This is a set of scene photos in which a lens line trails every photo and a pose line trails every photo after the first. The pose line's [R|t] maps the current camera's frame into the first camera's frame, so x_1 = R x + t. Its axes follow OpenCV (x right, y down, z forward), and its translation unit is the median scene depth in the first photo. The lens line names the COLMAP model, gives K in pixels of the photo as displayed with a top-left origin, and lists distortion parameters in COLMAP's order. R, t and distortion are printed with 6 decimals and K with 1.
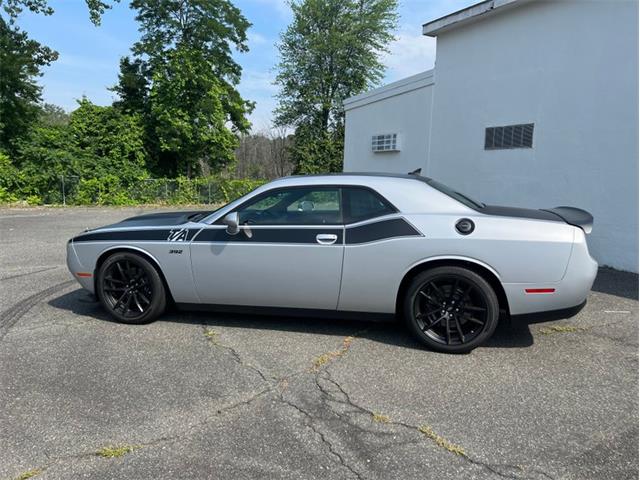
lens RADIAL K [[479.2, 0, 322.7], [0, 479.2, 240.3], [0, 0, 1]] dist [0.052357, -0.058401]
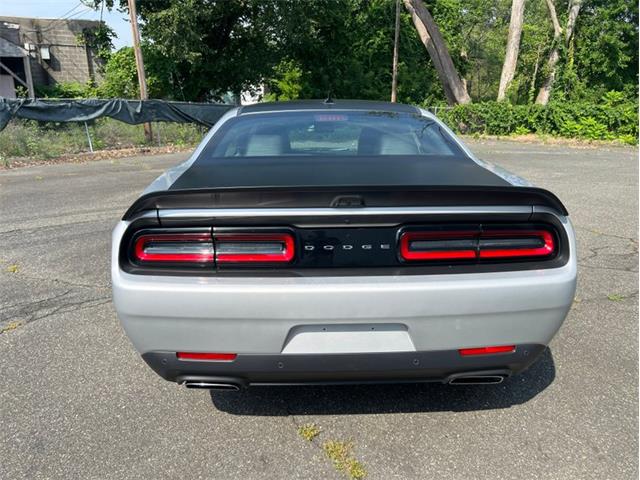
lens RADIAL K [[480.6, 0, 320.0], [0, 480.6, 240.0], [0, 0, 1]] dist [0.044836, -0.050189]
pose [[0.302899, 0.234641, -0.923686, 0.133288], [-0.120940, 0.970845, 0.206962, -0.014772], [0.945318, 0.049022, 0.322446, 0.130373]]
